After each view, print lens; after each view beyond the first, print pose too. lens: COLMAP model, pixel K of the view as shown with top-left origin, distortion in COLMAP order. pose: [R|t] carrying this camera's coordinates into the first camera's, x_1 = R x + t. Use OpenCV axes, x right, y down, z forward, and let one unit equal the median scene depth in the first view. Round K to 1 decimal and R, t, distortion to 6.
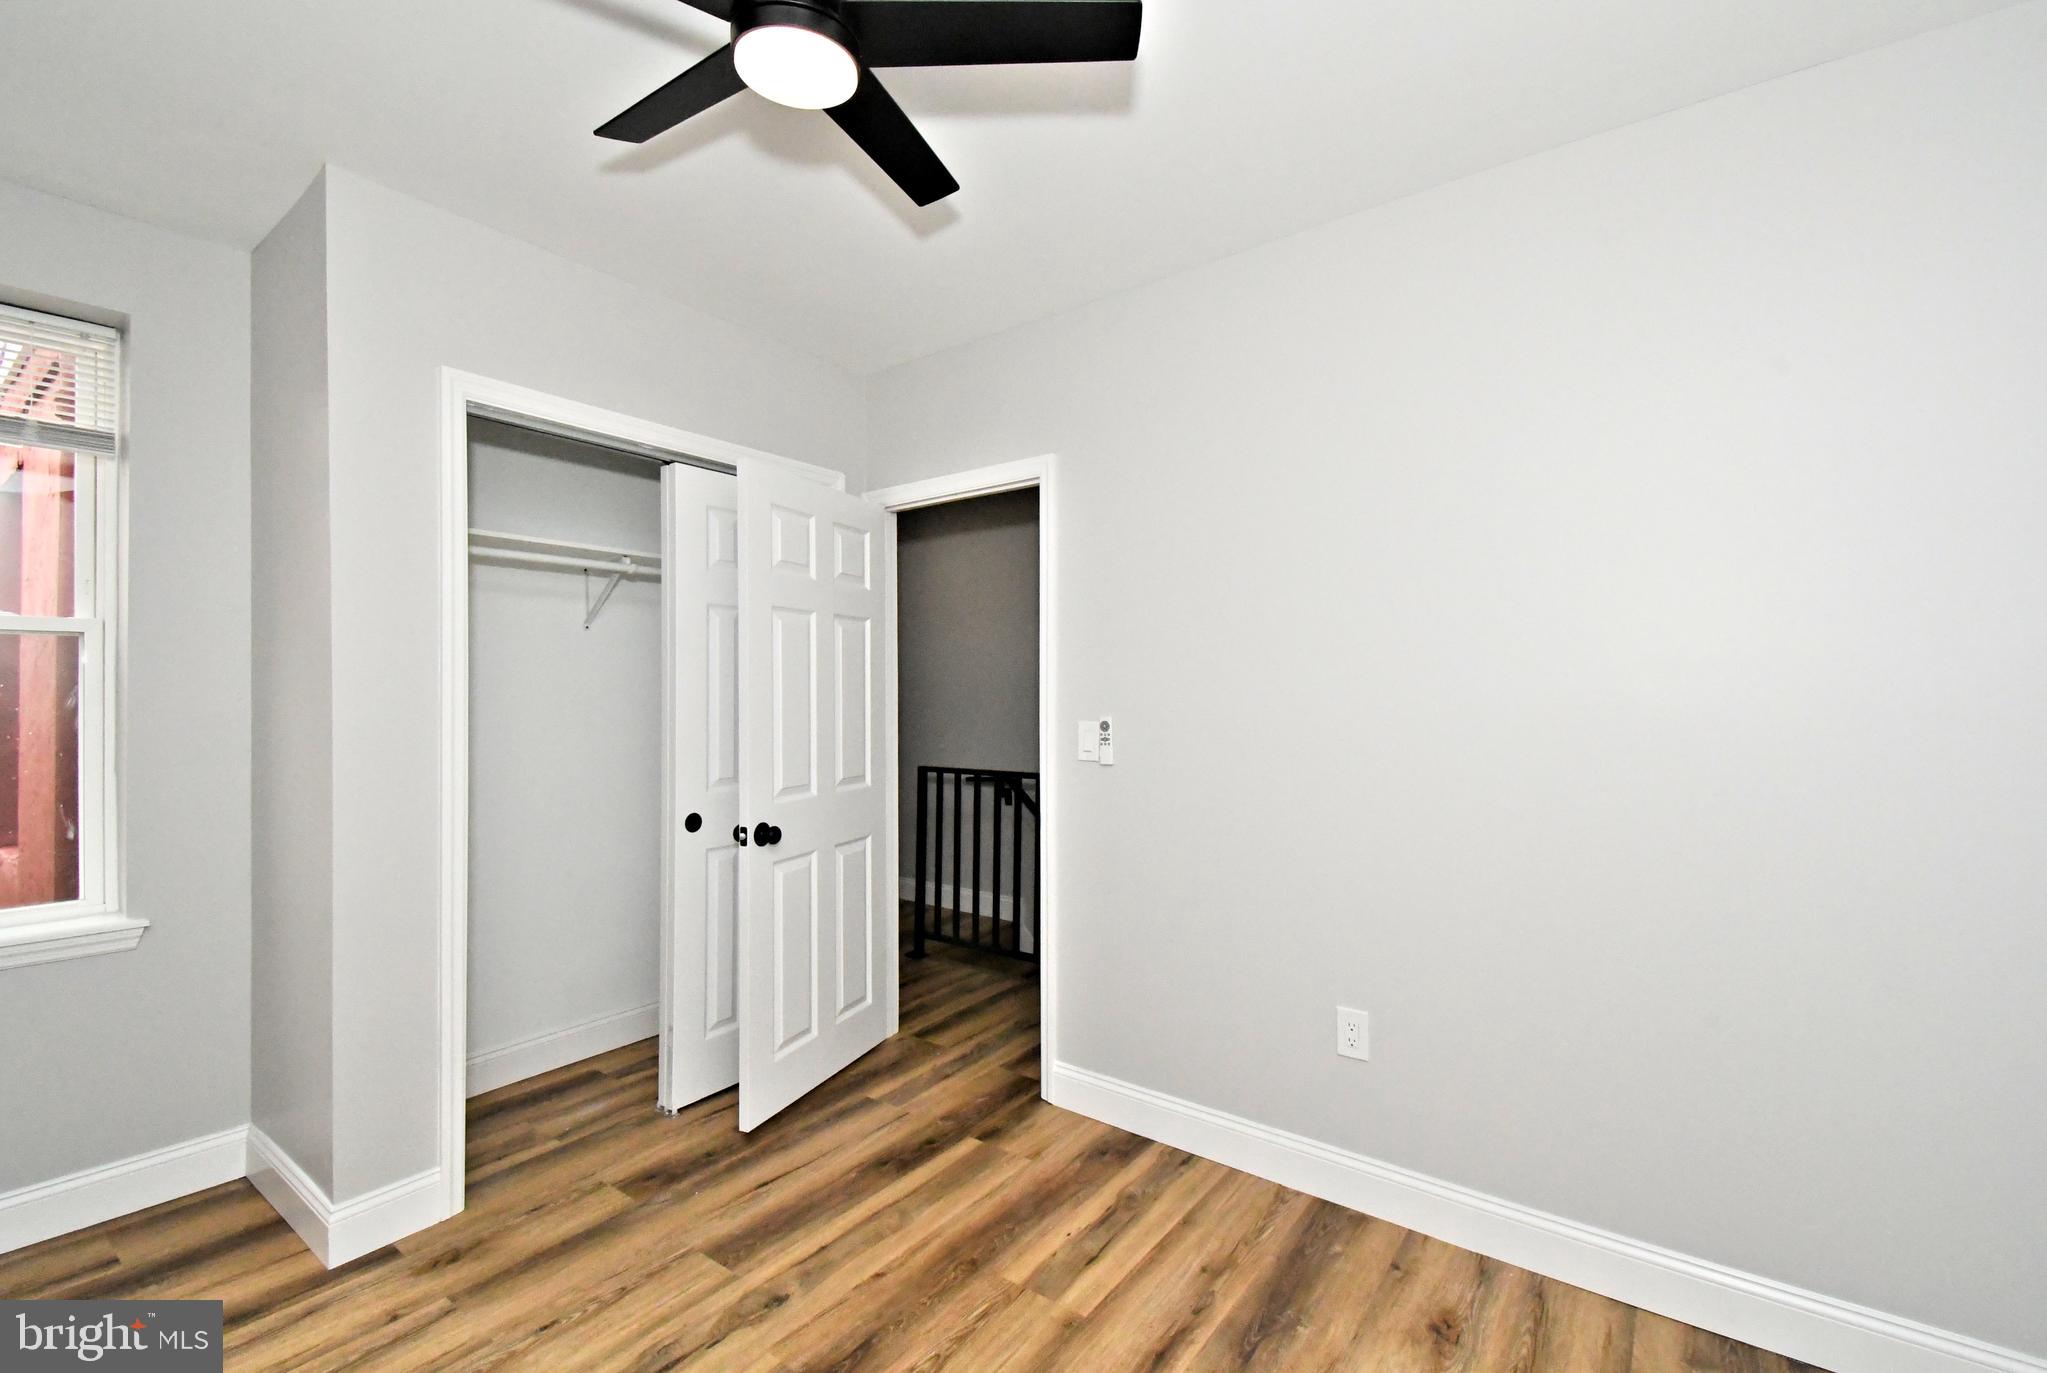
lens RADIAL K [[874.3, 0, 1023.5], [0, 874.3, 686.5], [0, 0, 1]] dist [-0.001834, -0.000793]
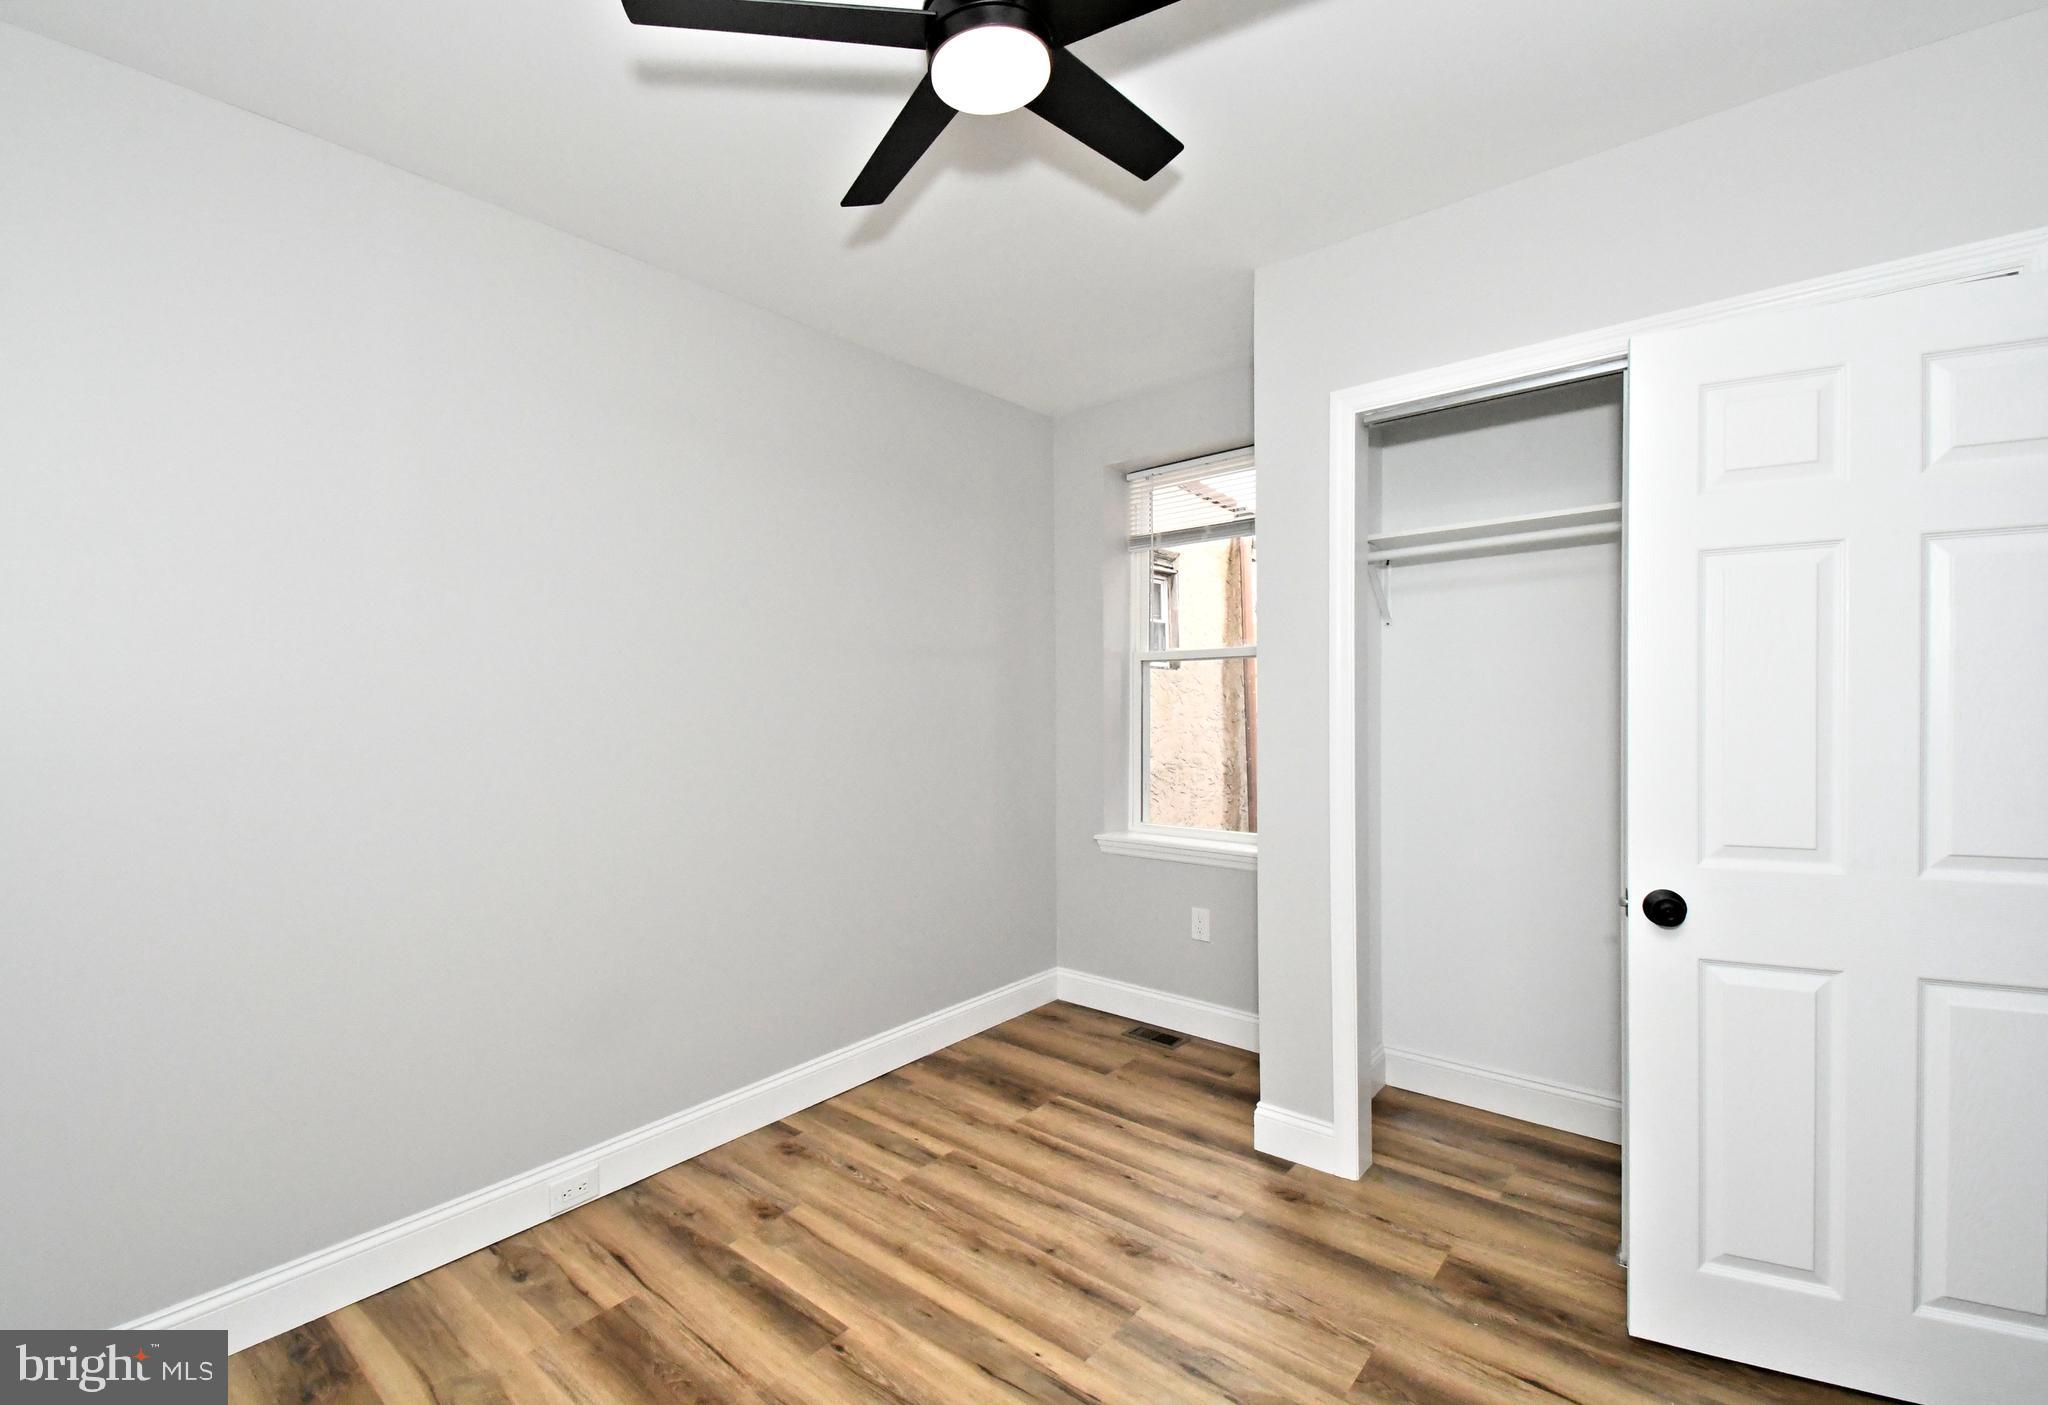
lens RADIAL K [[924.3, 0, 1024.0], [0, 924.3, 702.5], [0, 0, 1]] dist [-0.012148, -0.000595]
pose [[-0.069542, 0.007405, -0.997552, 0.494124], [0.017252, 0.999832, 0.006220, 0.005586], [0.997430, -0.016778, -0.069658, 0.683363]]
